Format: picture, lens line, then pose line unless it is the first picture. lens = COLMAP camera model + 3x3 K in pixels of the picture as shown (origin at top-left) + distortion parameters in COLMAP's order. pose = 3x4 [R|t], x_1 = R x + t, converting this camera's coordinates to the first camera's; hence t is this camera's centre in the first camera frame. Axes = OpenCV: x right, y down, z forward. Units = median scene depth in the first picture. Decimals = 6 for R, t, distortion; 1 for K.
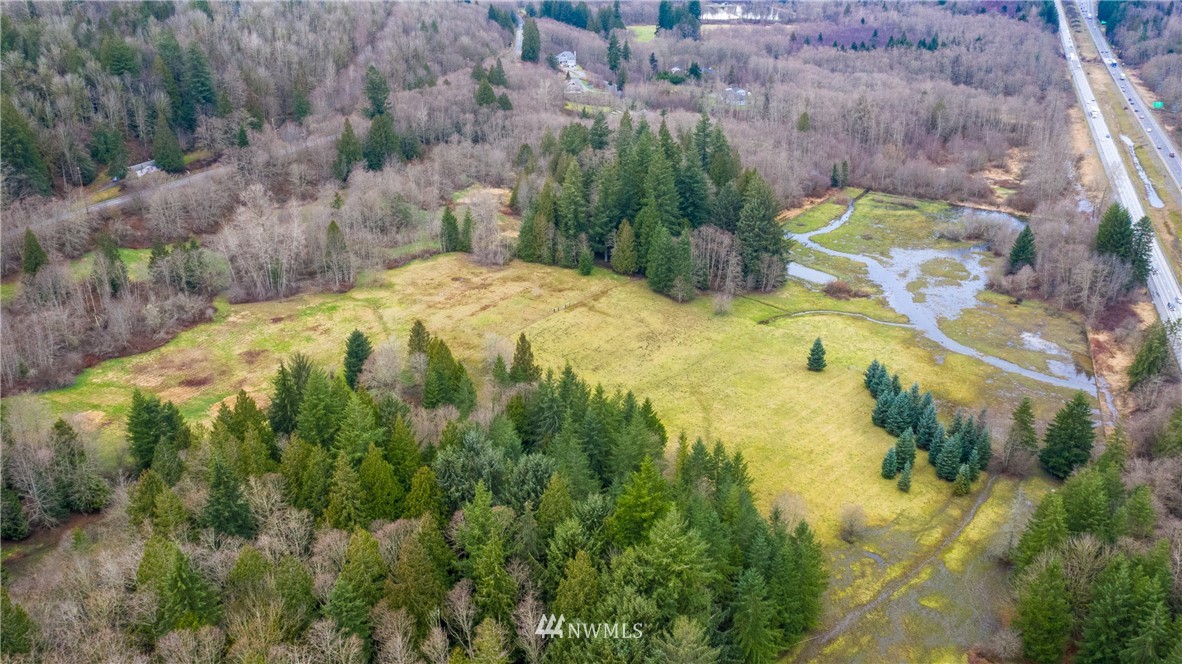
lens RADIAL K [[925.9, 0, 591.2], [0, 925.9, 328.3], [0, 0, 1]] dist [-0.024873, 0.003297]
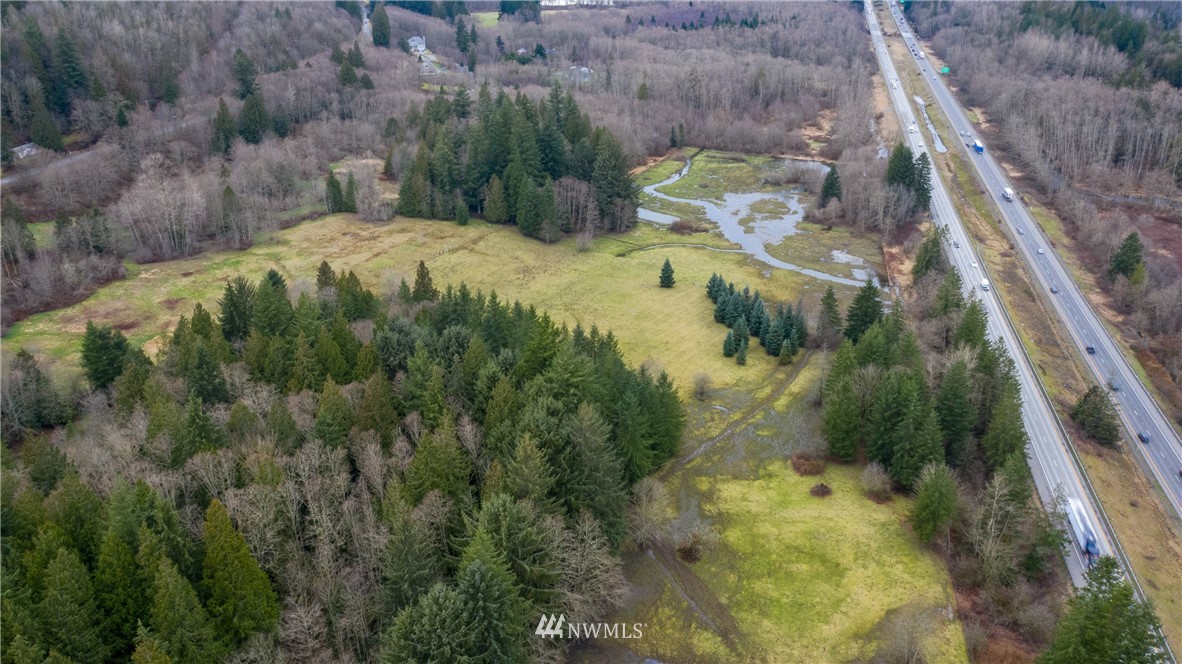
lens RADIAL K [[925.9, 0, 591.7], [0, 925.9, 332.7], [0, 0, 1]] dist [-0.024873, 0.003297]
pose [[0.985546, -0.070012, 0.154262, -0.033794], [0.068063, 0.997521, 0.017886, 0.062655], [-0.155131, -0.007128, 0.987868, -0.135404]]
